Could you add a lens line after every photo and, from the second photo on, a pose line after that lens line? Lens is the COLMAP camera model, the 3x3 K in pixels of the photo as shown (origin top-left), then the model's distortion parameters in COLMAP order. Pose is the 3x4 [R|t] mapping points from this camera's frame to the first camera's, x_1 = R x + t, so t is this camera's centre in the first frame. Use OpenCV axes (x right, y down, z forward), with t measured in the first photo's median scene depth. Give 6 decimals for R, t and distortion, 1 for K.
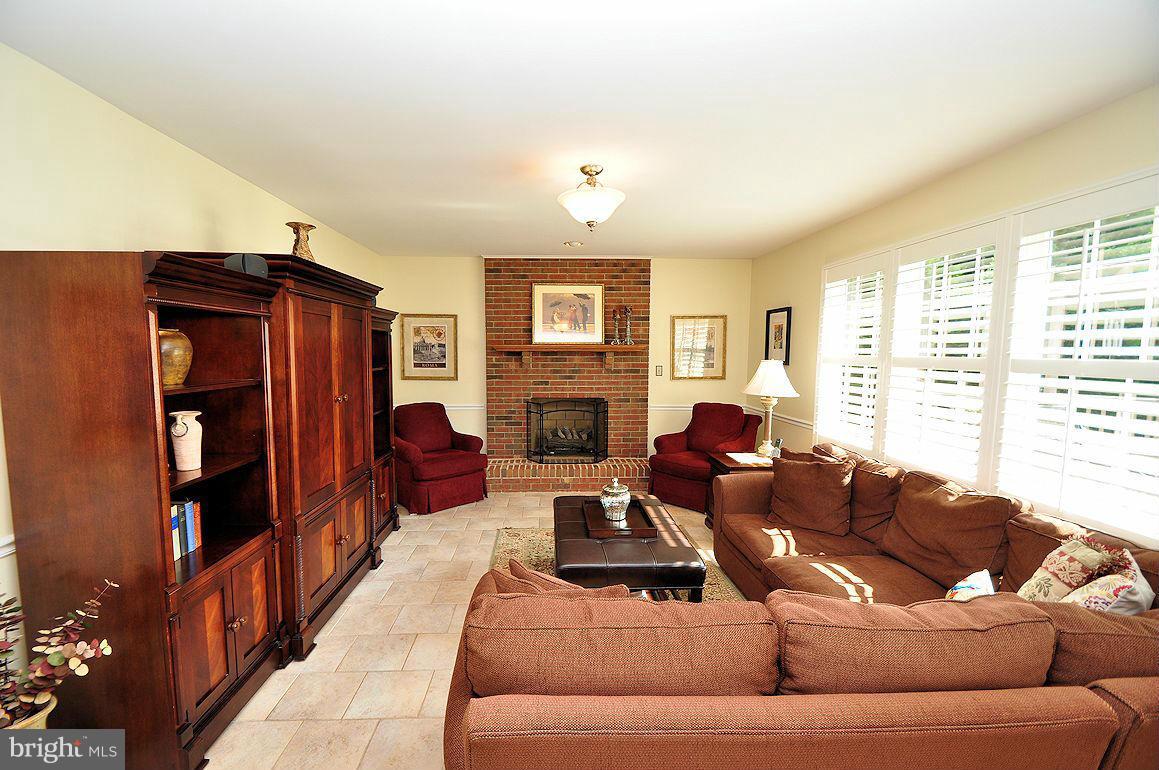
lens RADIAL K [[513.5, 0, 559.1], [0, 513.5, 401.6], [0, 0, 1]] dist [0.018191, -0.018522]
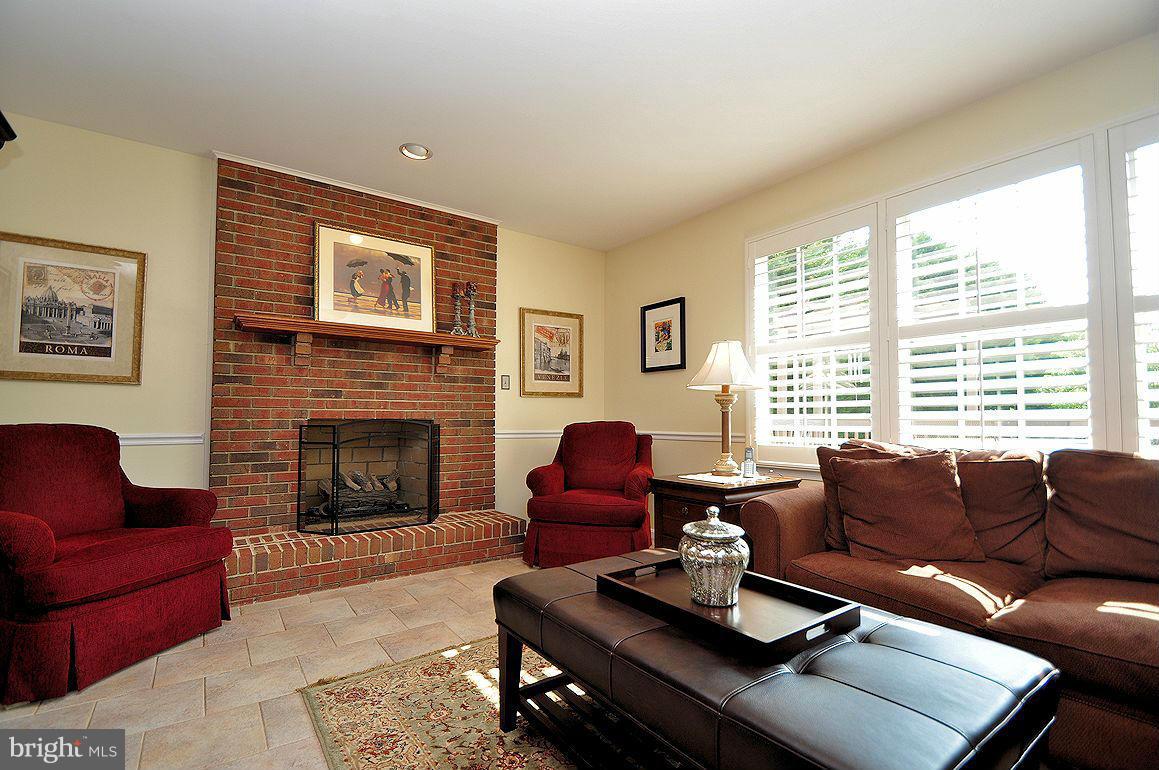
lens RADIAL K [[513.5, 0, 559.1], [0, 513.5, 401.6], [0, 0, 1]] dist [0.018191, -0.018522]
pose [[0.832640, 0.021551, 0.553396, -0.140787], [0.055706, 0.990916, -0.122405, 0.059185], [-0.551007, 0.132746, 0.823875, 0.388748]]
